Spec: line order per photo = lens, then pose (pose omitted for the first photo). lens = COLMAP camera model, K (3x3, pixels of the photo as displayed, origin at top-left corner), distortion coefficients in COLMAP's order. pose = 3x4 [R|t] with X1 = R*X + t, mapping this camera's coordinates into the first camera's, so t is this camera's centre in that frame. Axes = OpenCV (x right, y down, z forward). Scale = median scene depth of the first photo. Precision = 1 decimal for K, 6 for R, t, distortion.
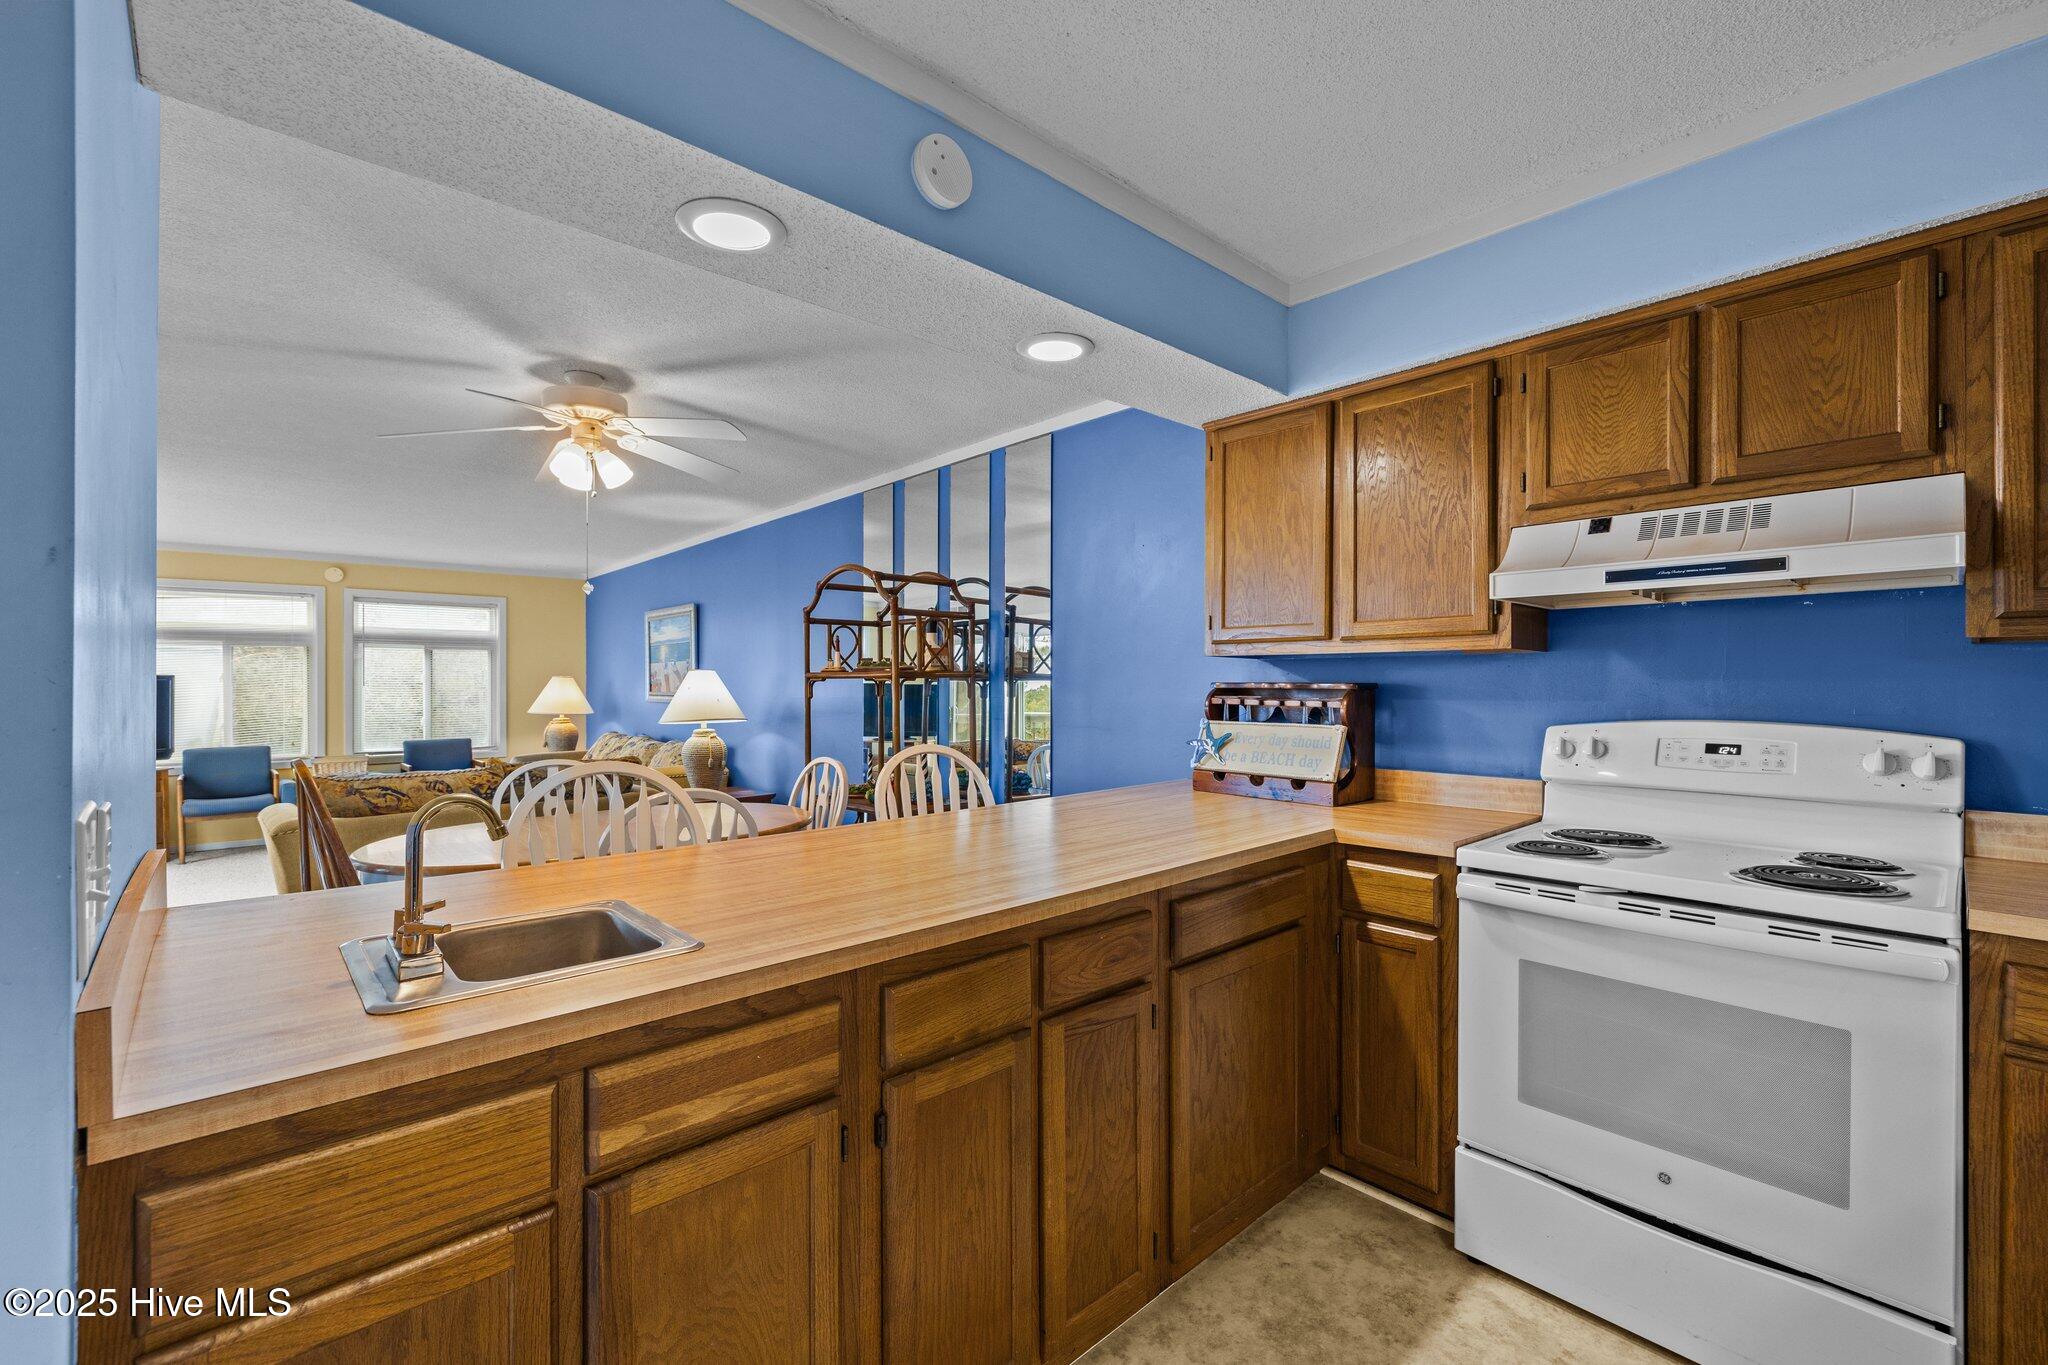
lens RADIAL K [[866.9, 0, 1024.8], [0, 866.9, 685.8], [0, 0, 1]] dist [-0.000065, 0.000100]
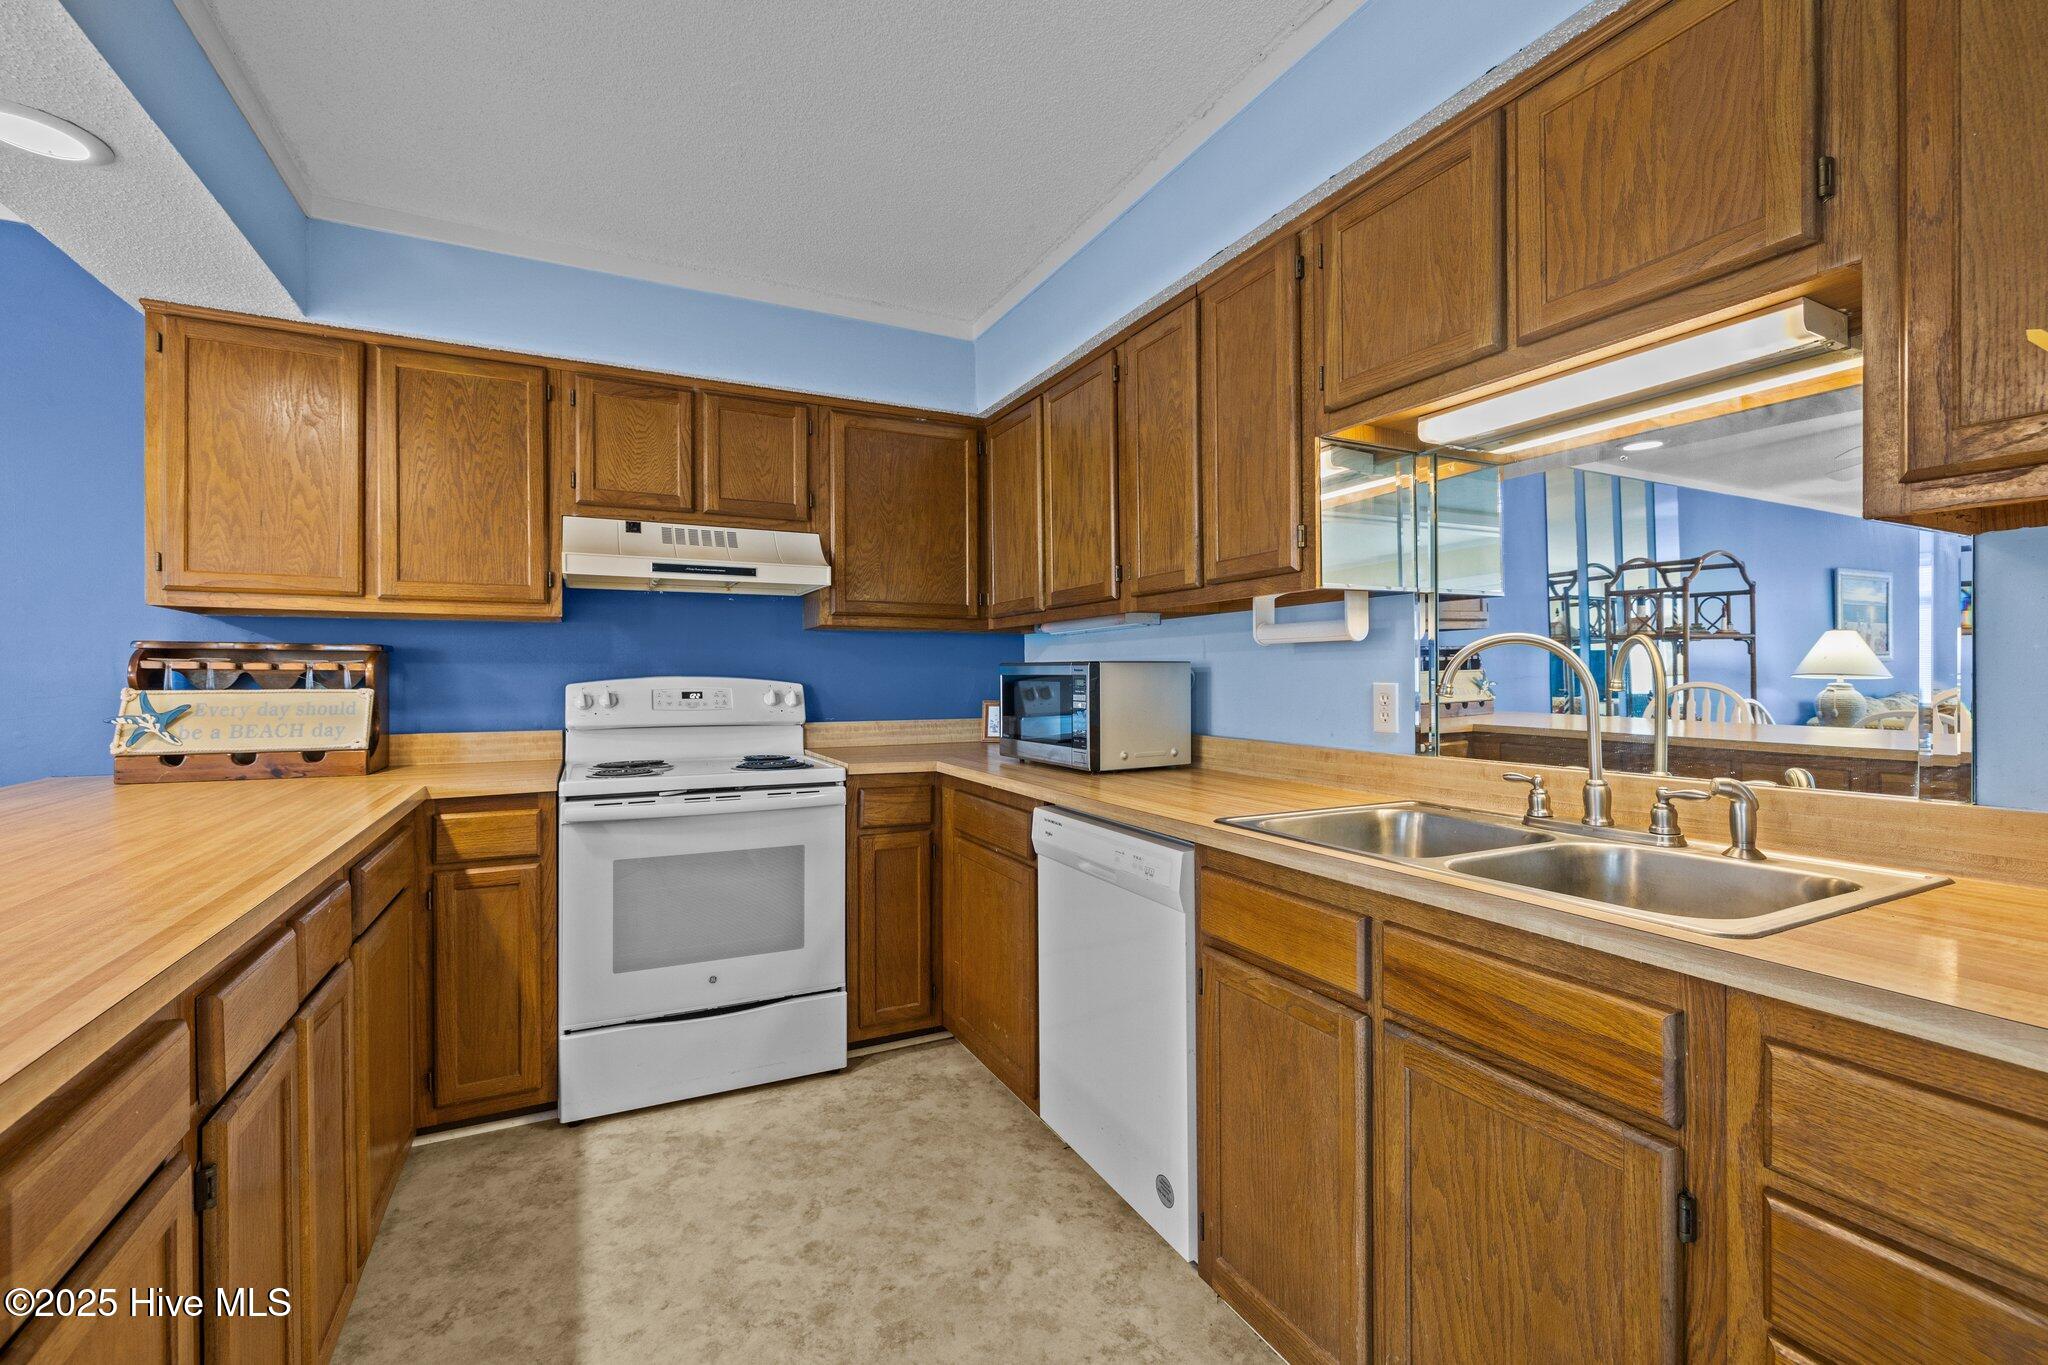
lens RADIAL K [[866.9, 0, 1031.3], [0, 866.9, 680.4], [0, 0, 1]] dist [-0.000065, 0.000100]
pose [[0.262436, -0.001782, 0.964948, -0.362023], [0.005741, 0.999983, 0.000285, 0.041262], [-0.964932, 0.005465, 0.262442, 0.058885]]
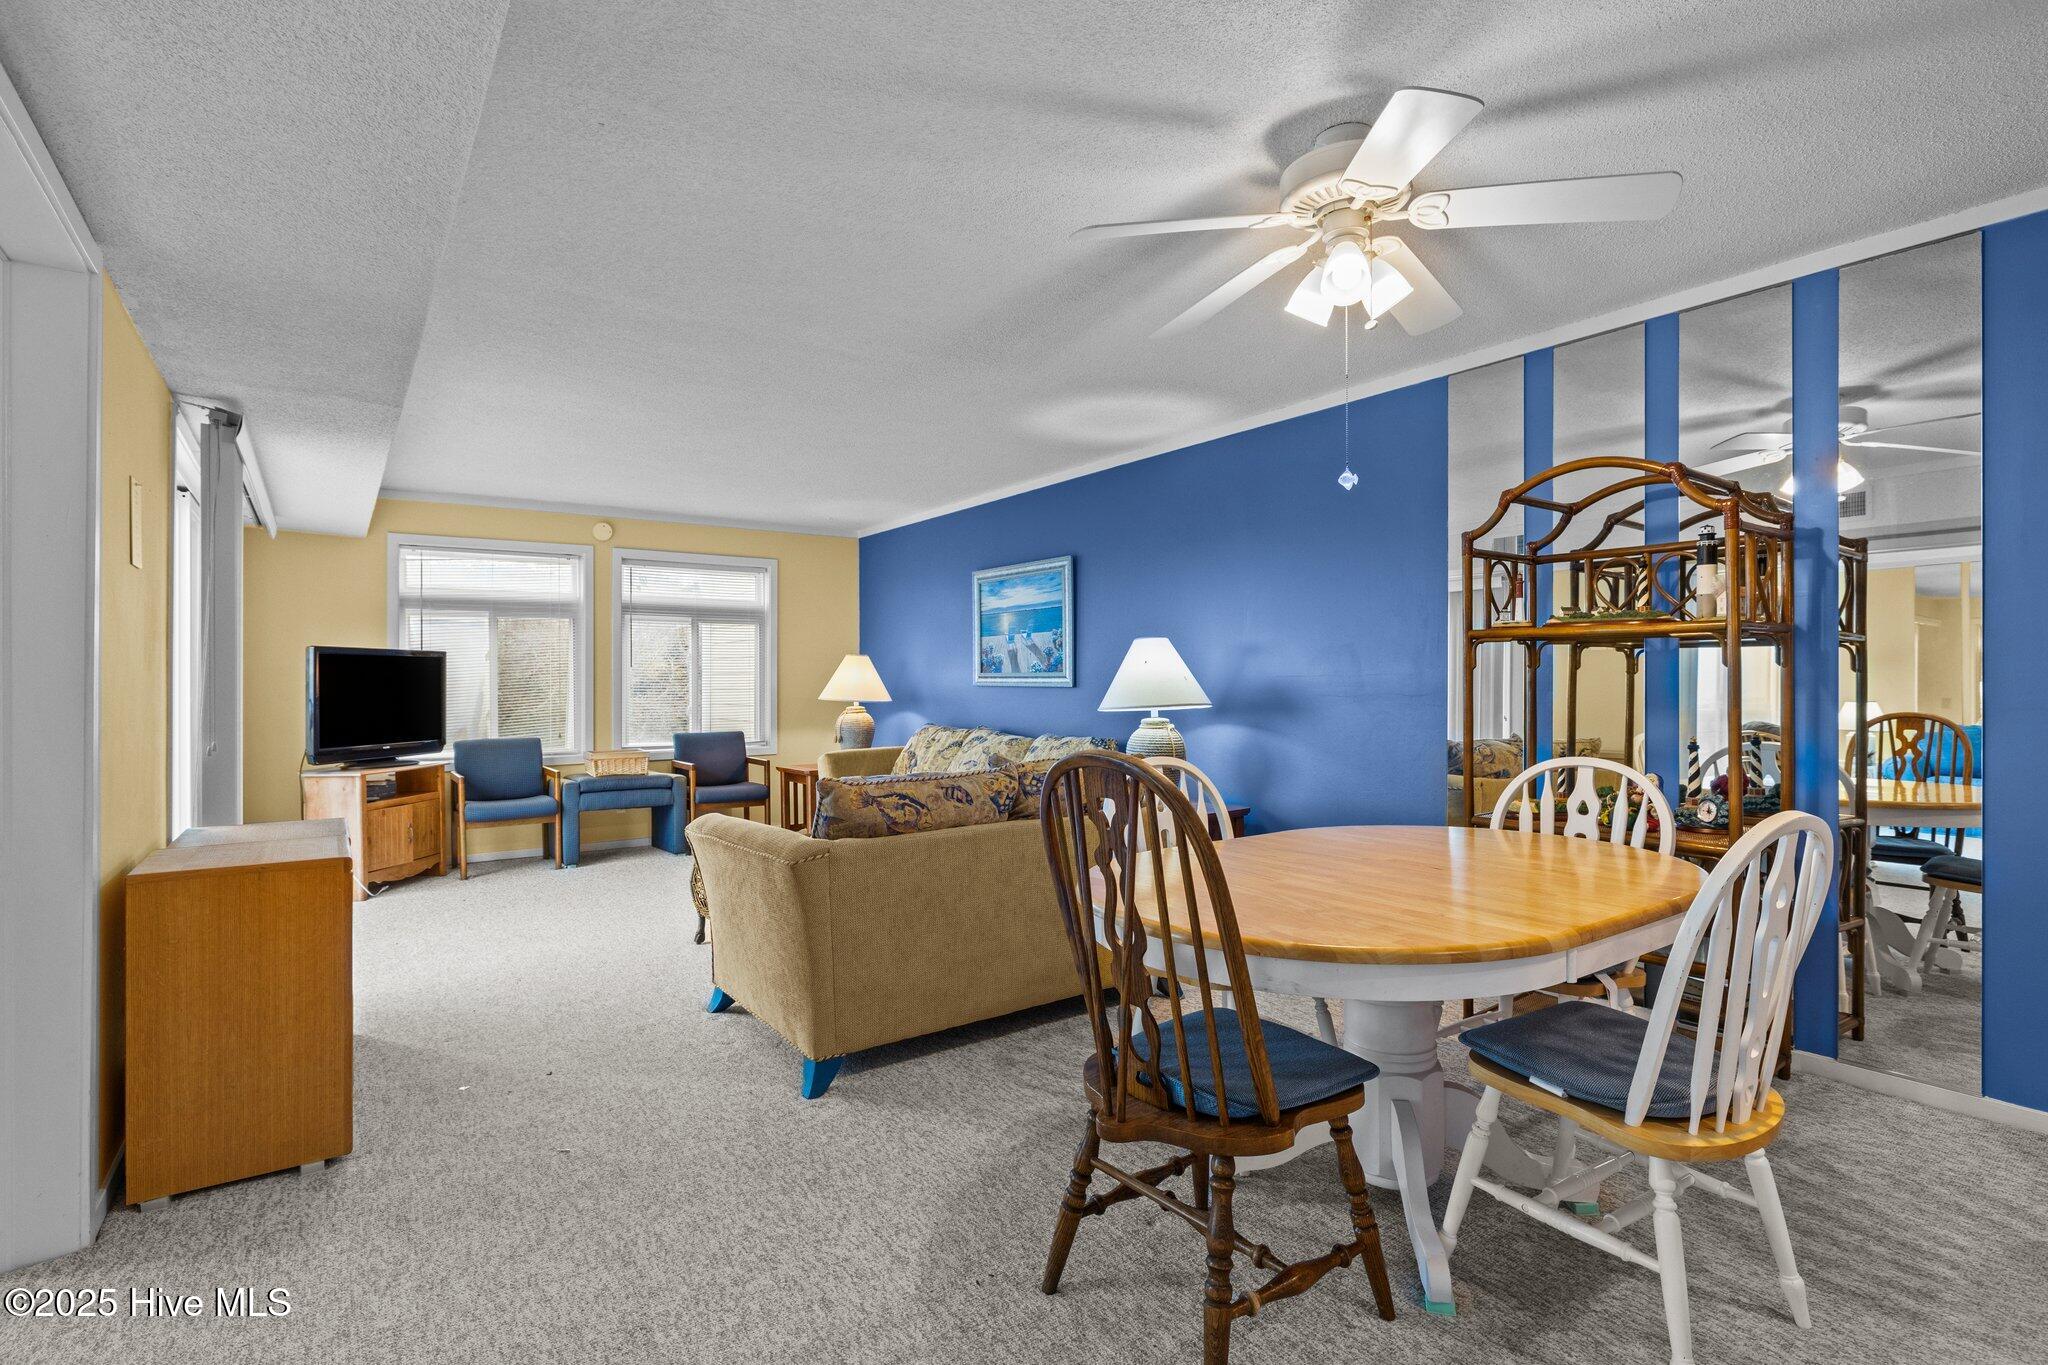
lens RADIAL K [[976.8, 0, 1020.8], [0, 976.8, 684.6], [0, 0, 1]] dist [-0.005080, 0.000601]
pose [[0.992796, 0.001168, -0.119814, -0.835563], [-0.000697, 0.999992, 0.003969, 0.039561], [0.119817, -0.003857, 0.992788, 0.359805]]
